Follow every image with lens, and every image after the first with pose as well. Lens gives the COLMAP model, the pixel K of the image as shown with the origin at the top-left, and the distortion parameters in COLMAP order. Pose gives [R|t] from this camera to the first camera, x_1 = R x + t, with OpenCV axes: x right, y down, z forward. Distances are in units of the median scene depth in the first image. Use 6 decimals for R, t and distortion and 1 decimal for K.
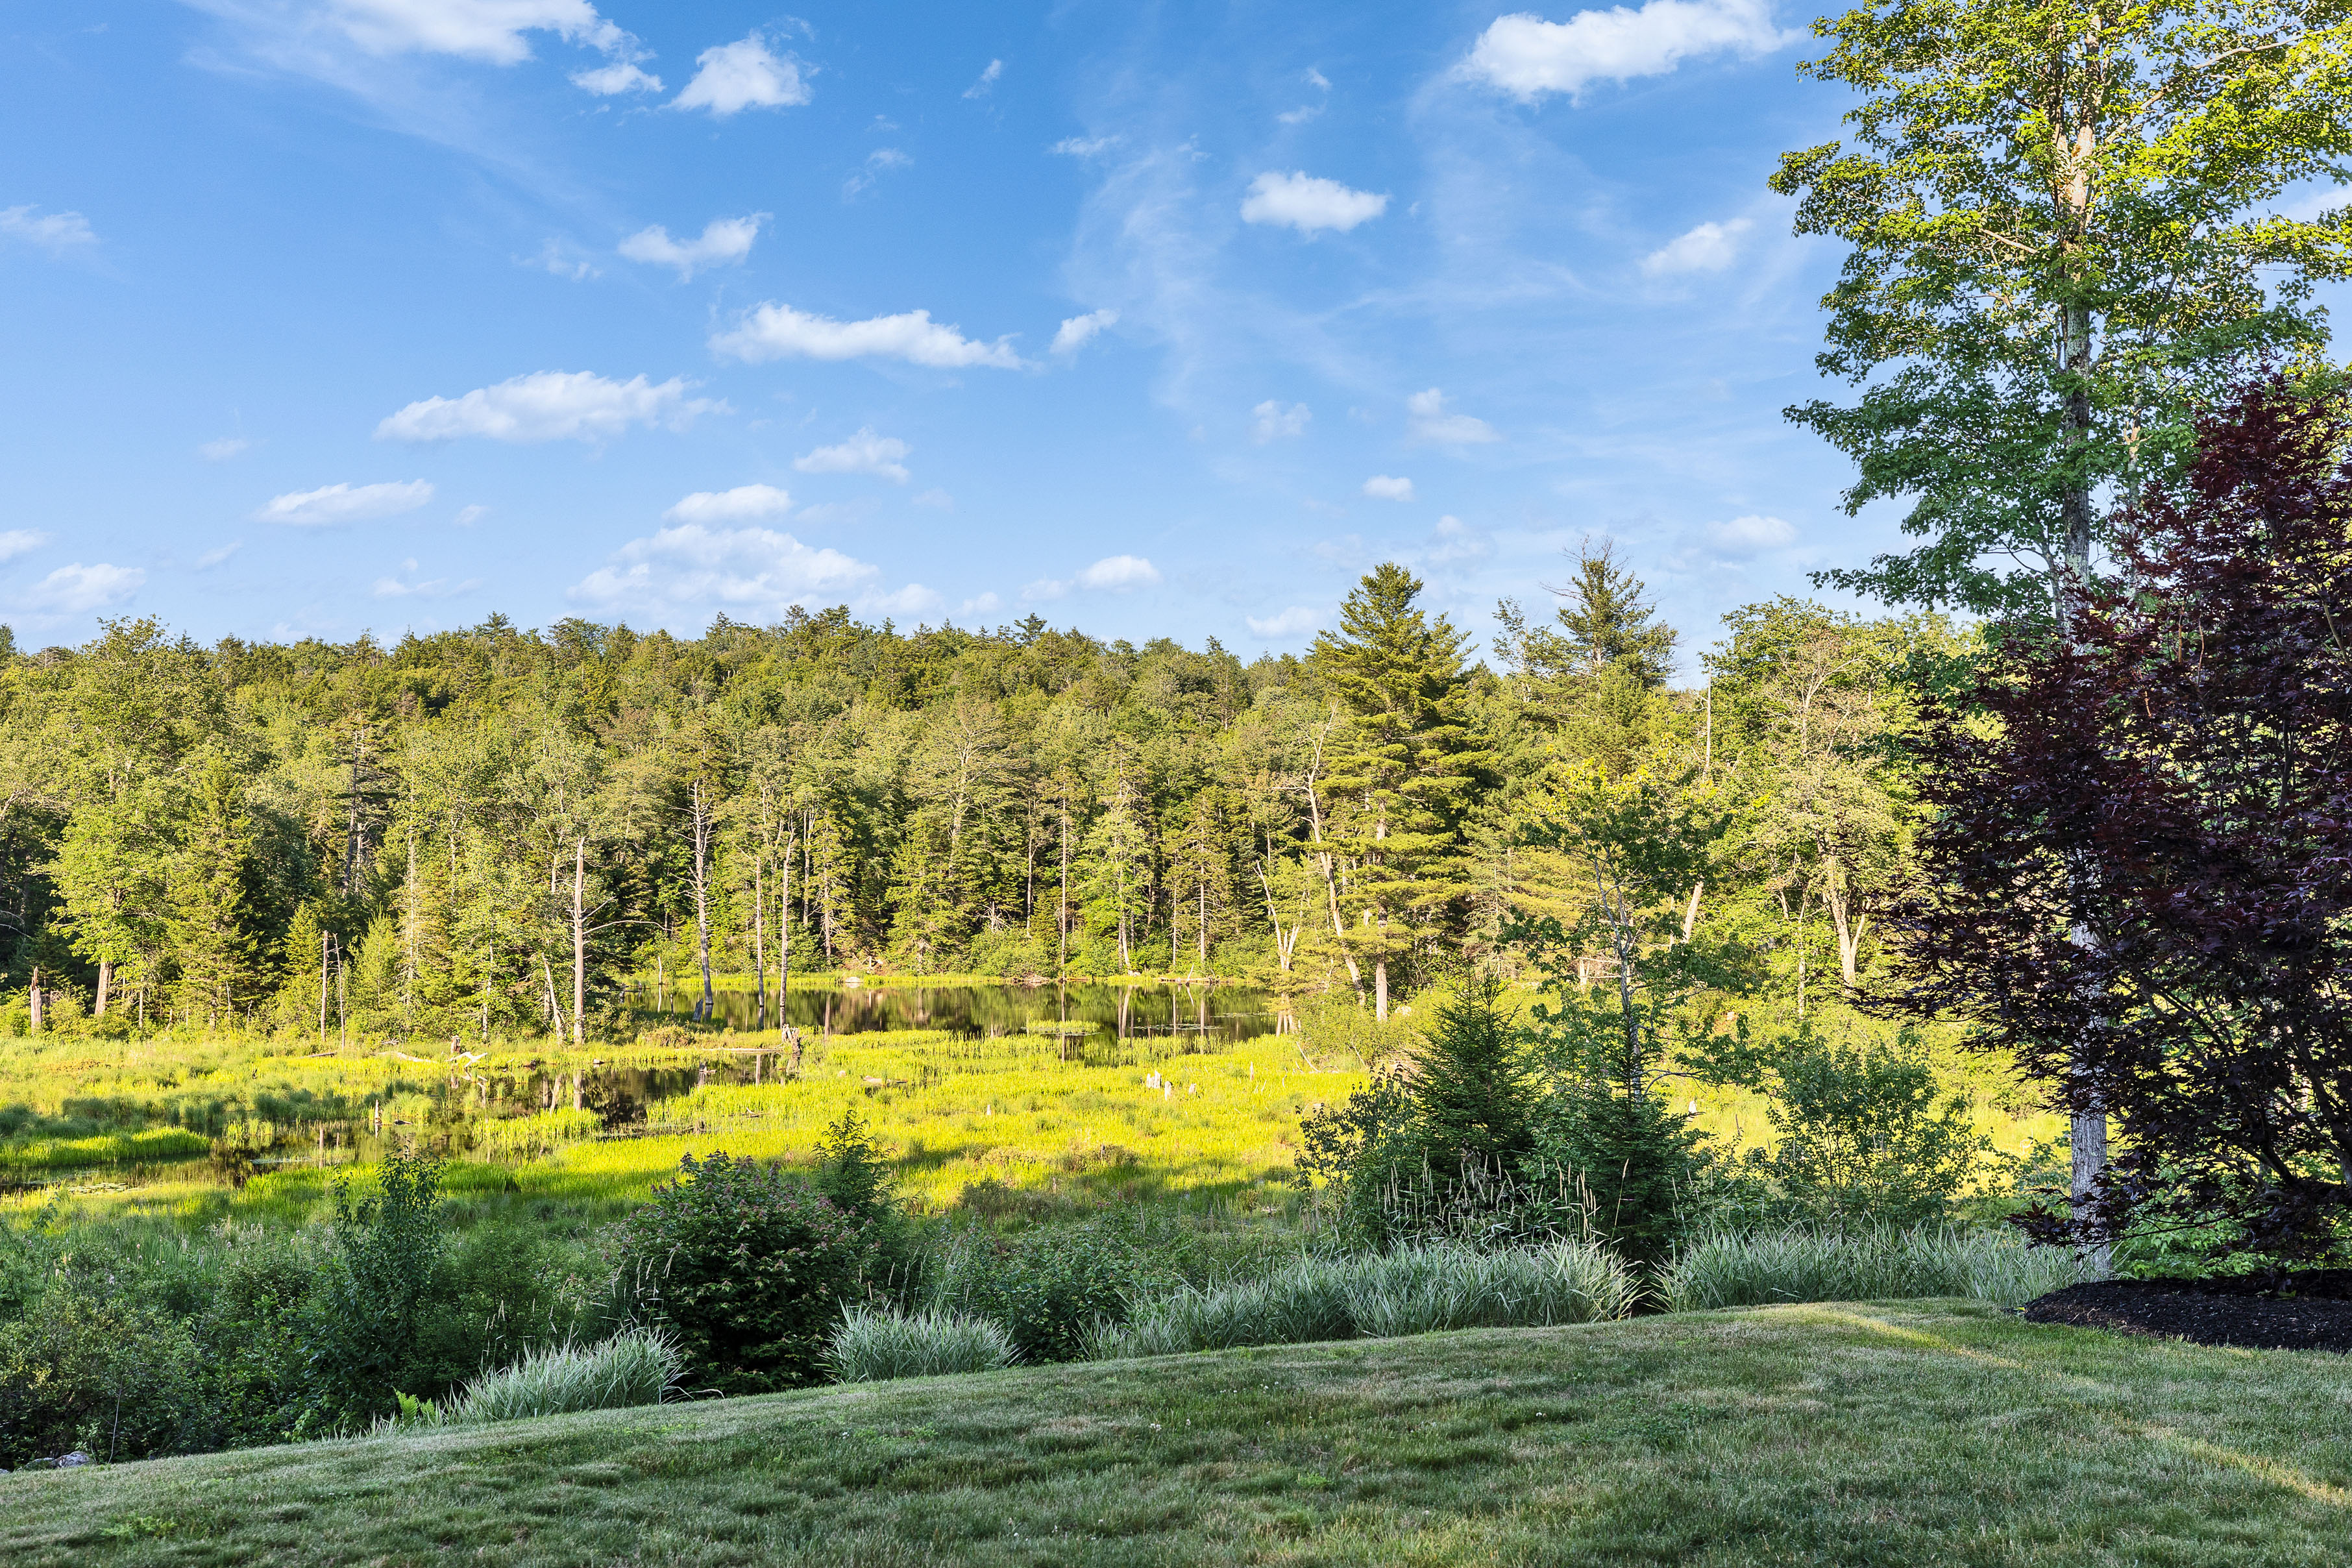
lens RADIAL K [[2270.7, 0, 1179.9], [0, 2270.7, 776.0], [0, 0, 1]] dist [0.010613, 0.000000]
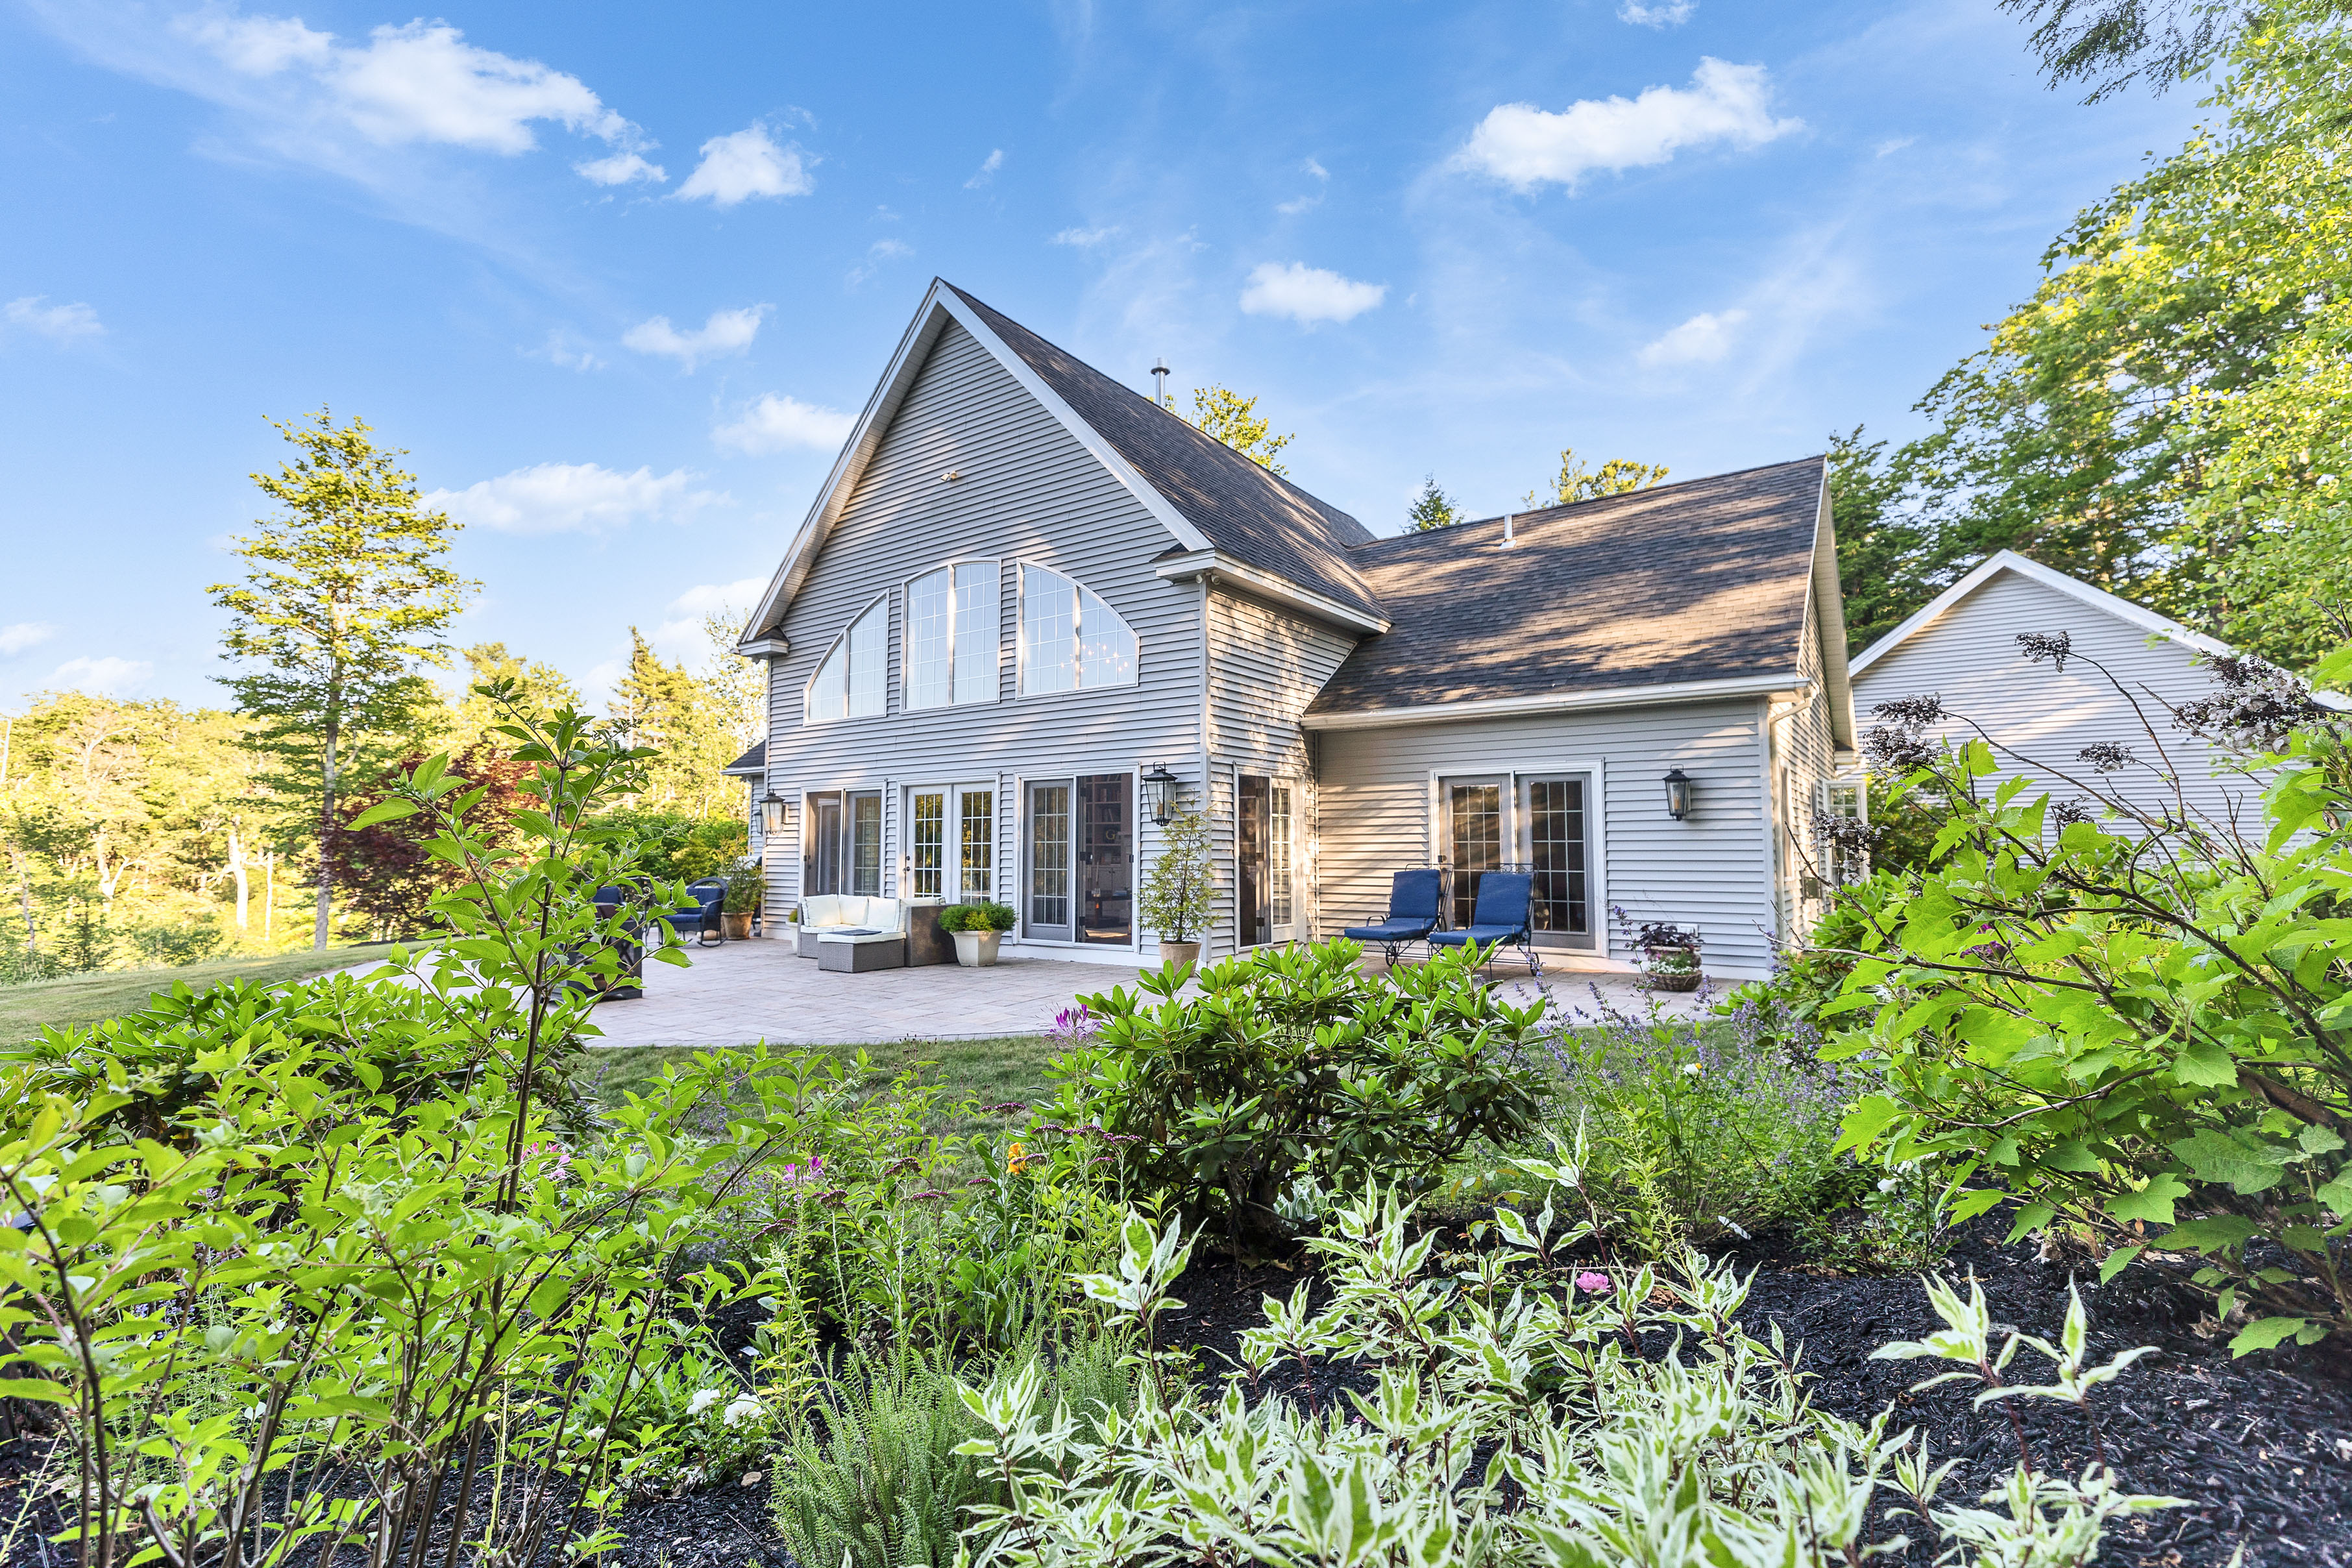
lens RADIAL K [[1052.1, 0, 1180.8], [0, 1052.1, 768.6], [0, 0, 1]] dist [0.009168, -0.001714]
pose [[0.445898, 0.071598, 0.892216, -0.066800], [-0.045222, 0.997325, -0.057432, -0.006525], [-0.893941, -0.014739, 0.447943, -0.120825]]
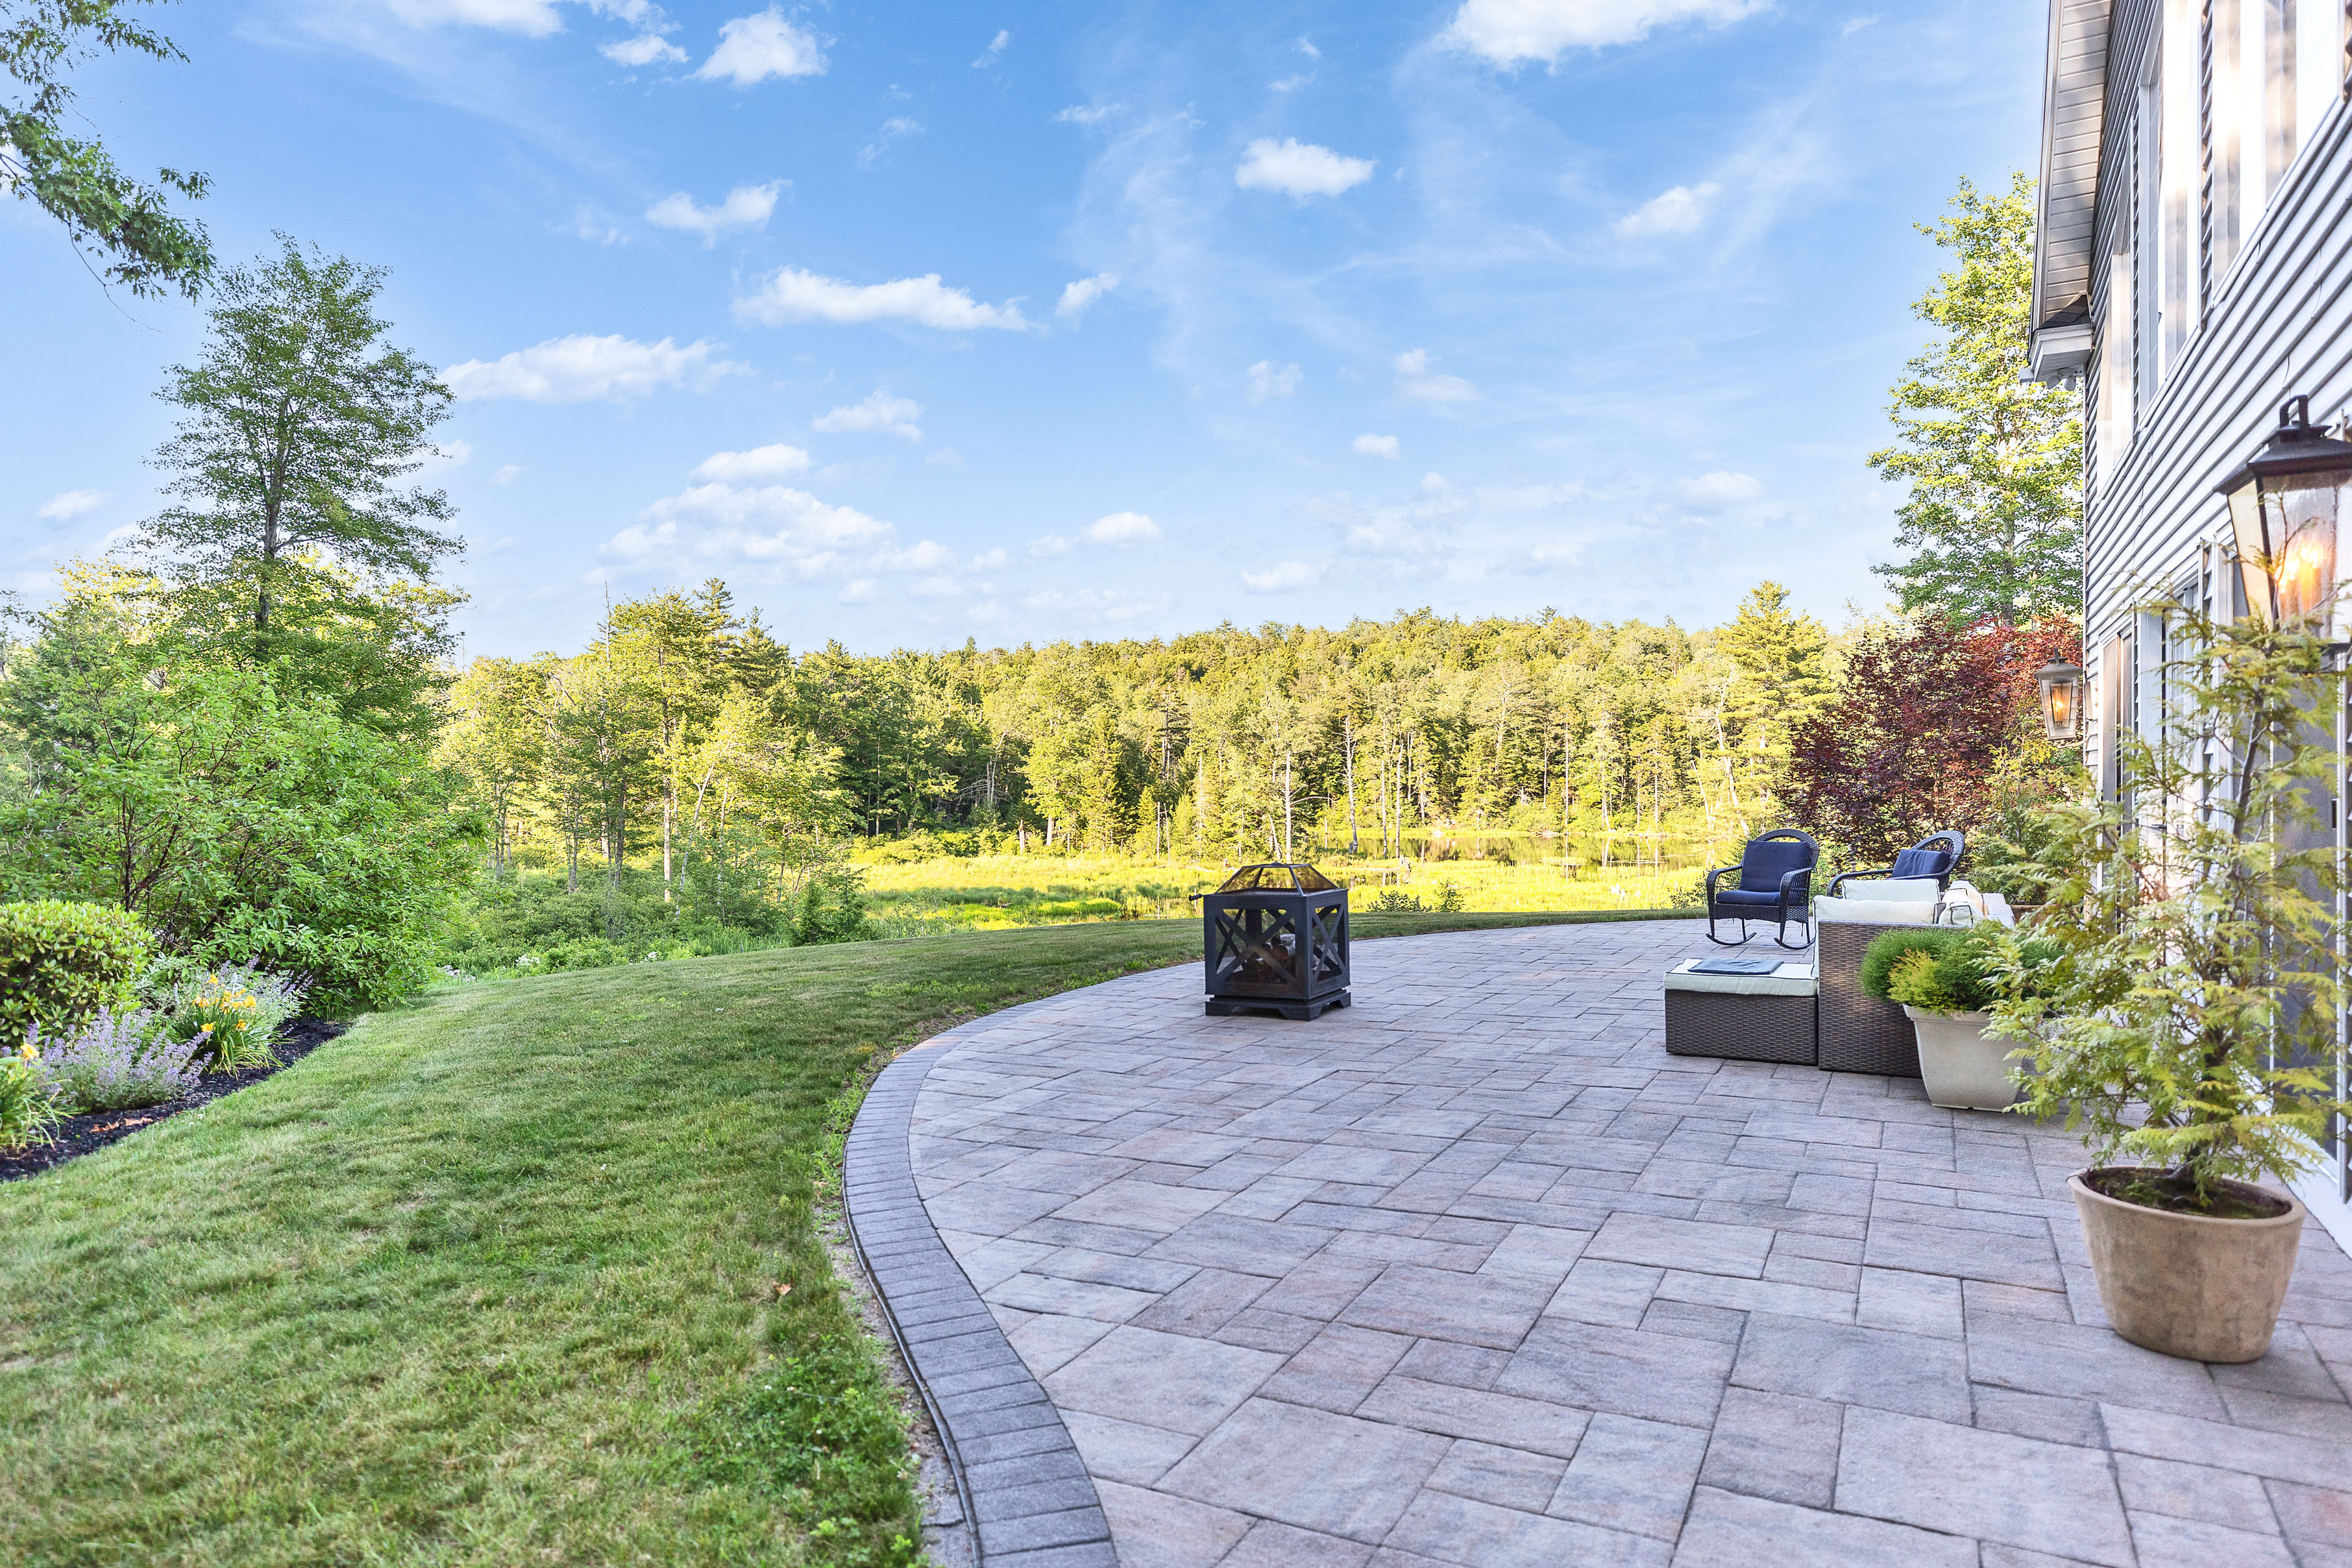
lens RADIAL K [[1412.0, 0, 1176.4], [0, 1412.0, 781.7], [0, 0, 1]] dist [0.008785, -0.001726]
pose [[0.948039, -0.001892, -0.318149, 0.012514], [0.018431, 0.998630, 0.048983, -0.006402], [0.317620, -0.052302, 0.946774, -0.111308]]
